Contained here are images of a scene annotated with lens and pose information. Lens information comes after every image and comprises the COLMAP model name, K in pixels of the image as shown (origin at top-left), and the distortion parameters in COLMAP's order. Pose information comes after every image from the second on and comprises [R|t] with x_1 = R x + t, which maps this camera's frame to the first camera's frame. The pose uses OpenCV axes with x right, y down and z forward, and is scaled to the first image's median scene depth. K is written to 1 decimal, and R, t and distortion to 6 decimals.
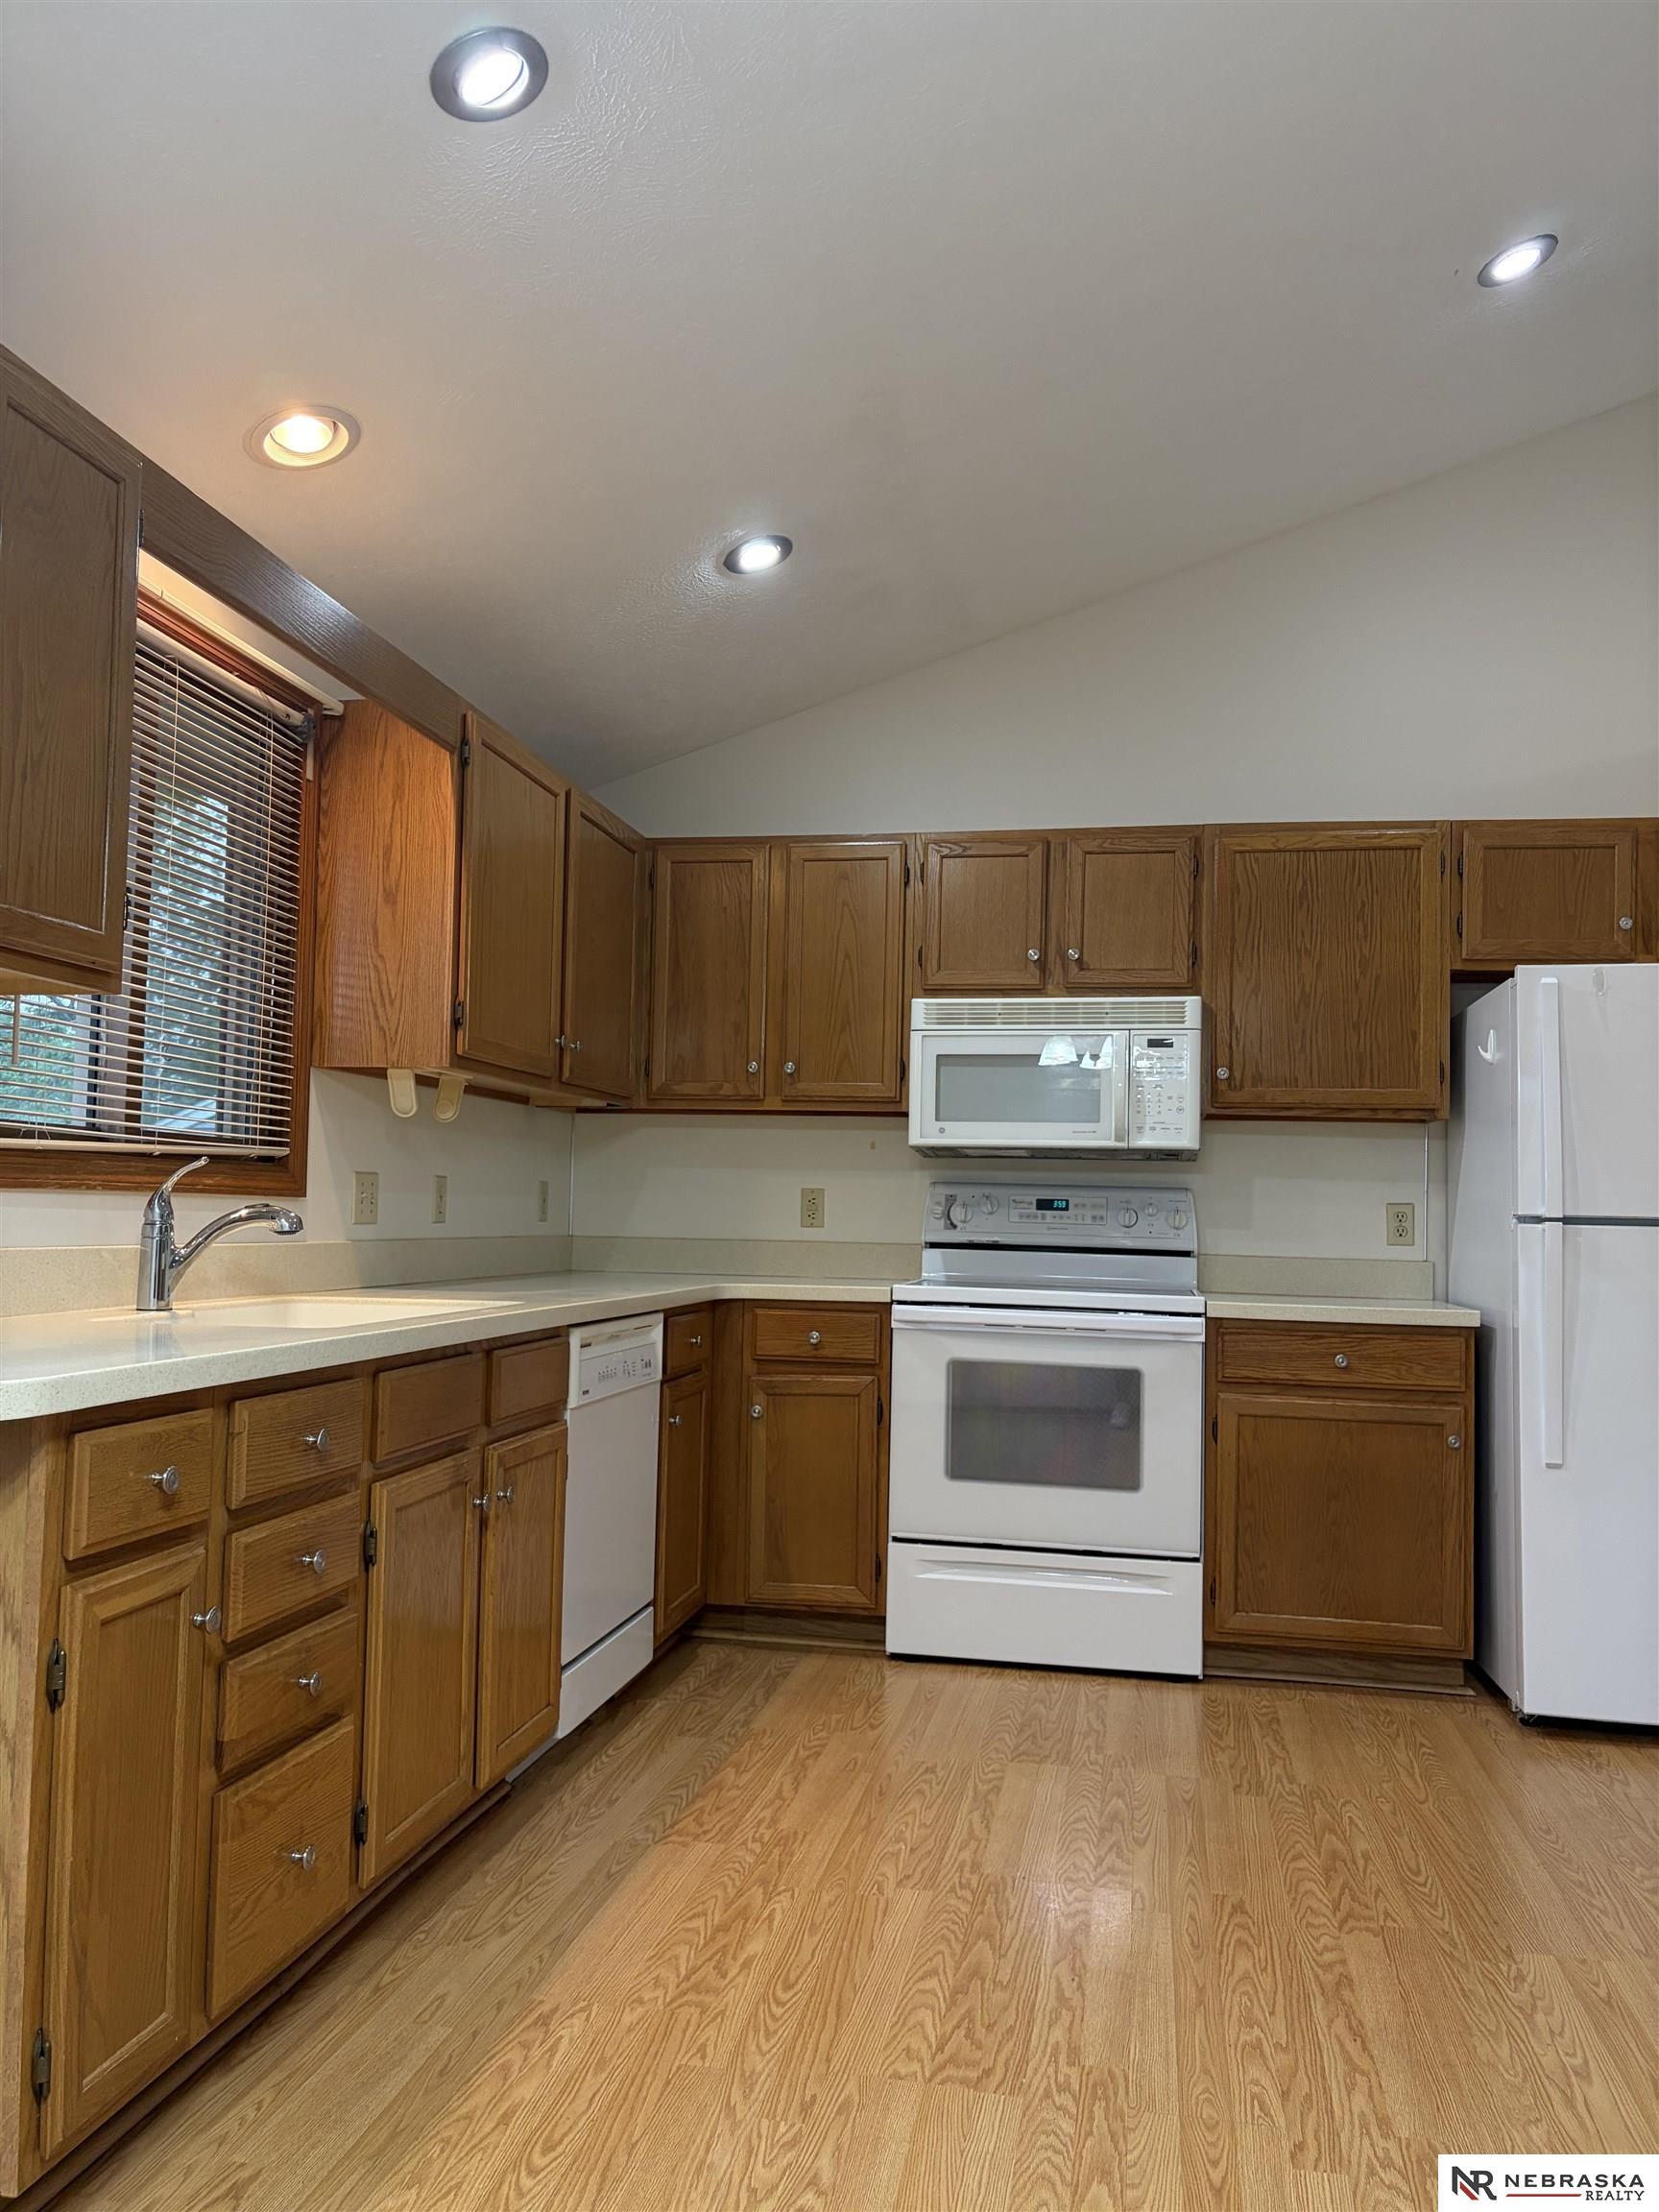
lens RADIAL K [[1668.7, 0, 821.0], [0, 1668.7, 1103.9], [0, 0, 1]] dist [0.034734, -0.035612]
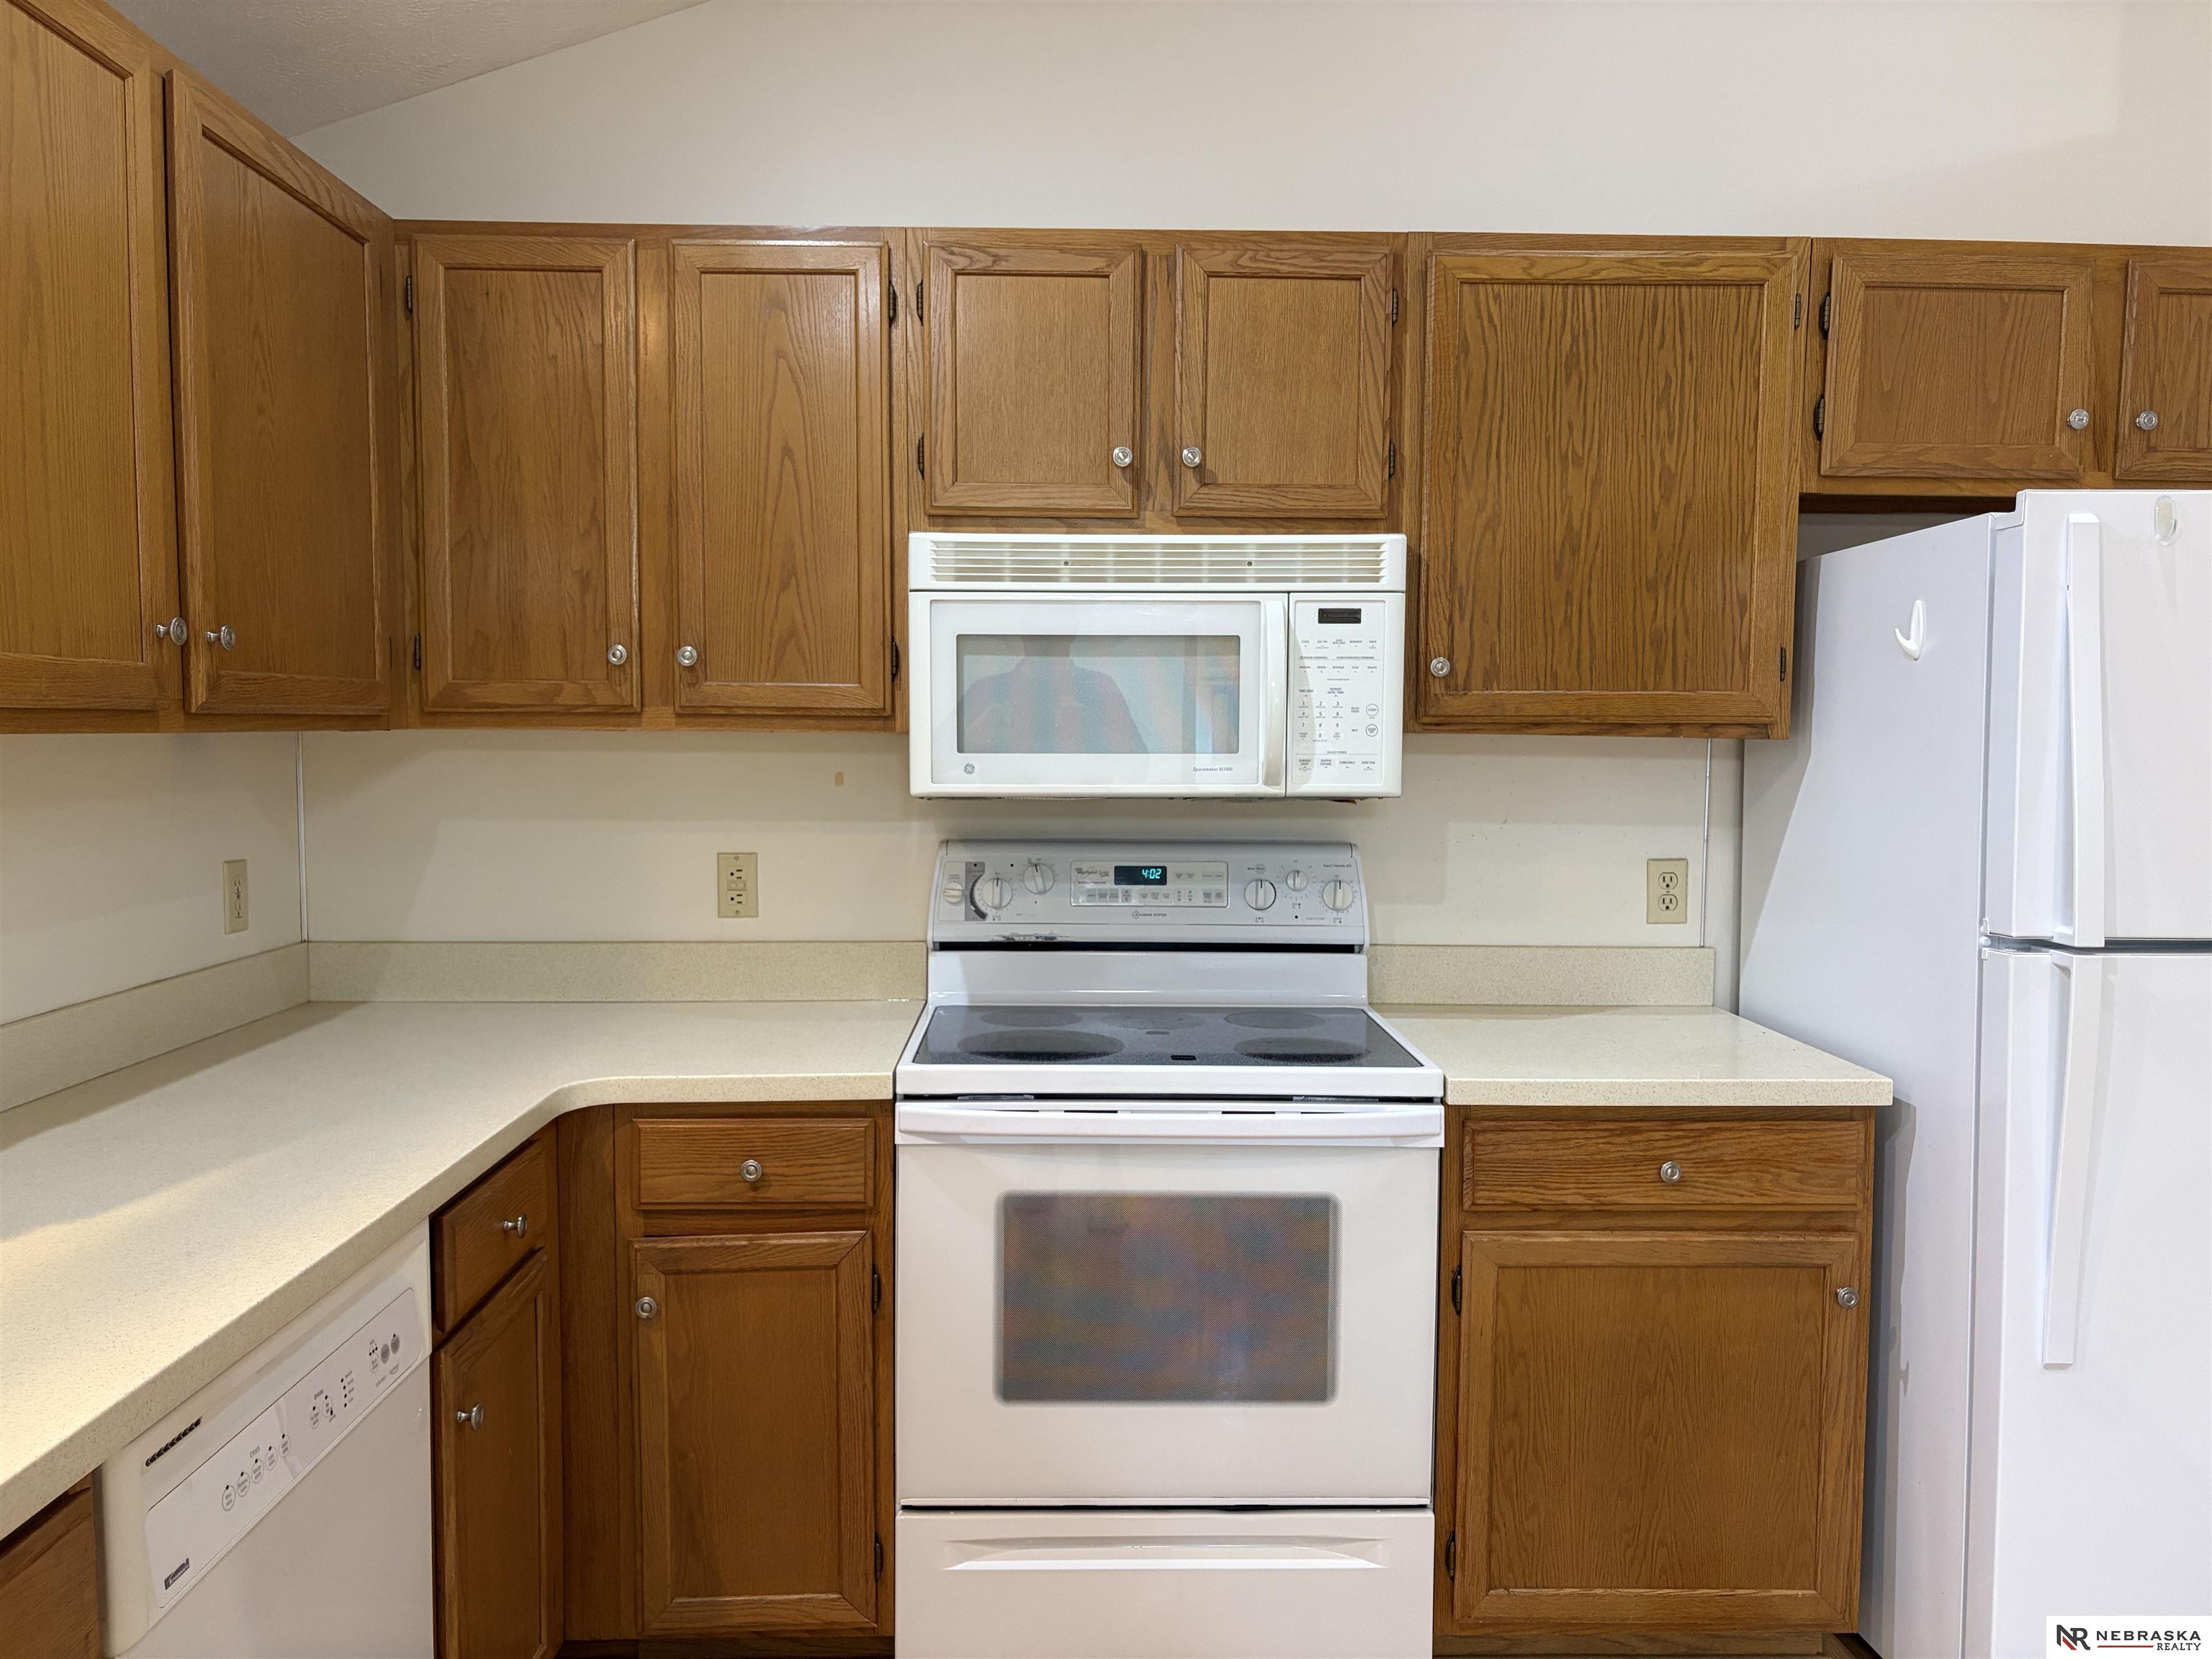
lens RADIAL K [[1668.7, 0, 1111.0], [0, 1668.7, 836.9], [0, 0, 1]] dist [0.034734, -0.035612]
pose [[0.975762, -0.032397, 0.216422, -0.003945], [0.002675, 0.990673, 0.136236, -0.039308], [-0.218817, -0.132355, 0.966748, 0.442713]]
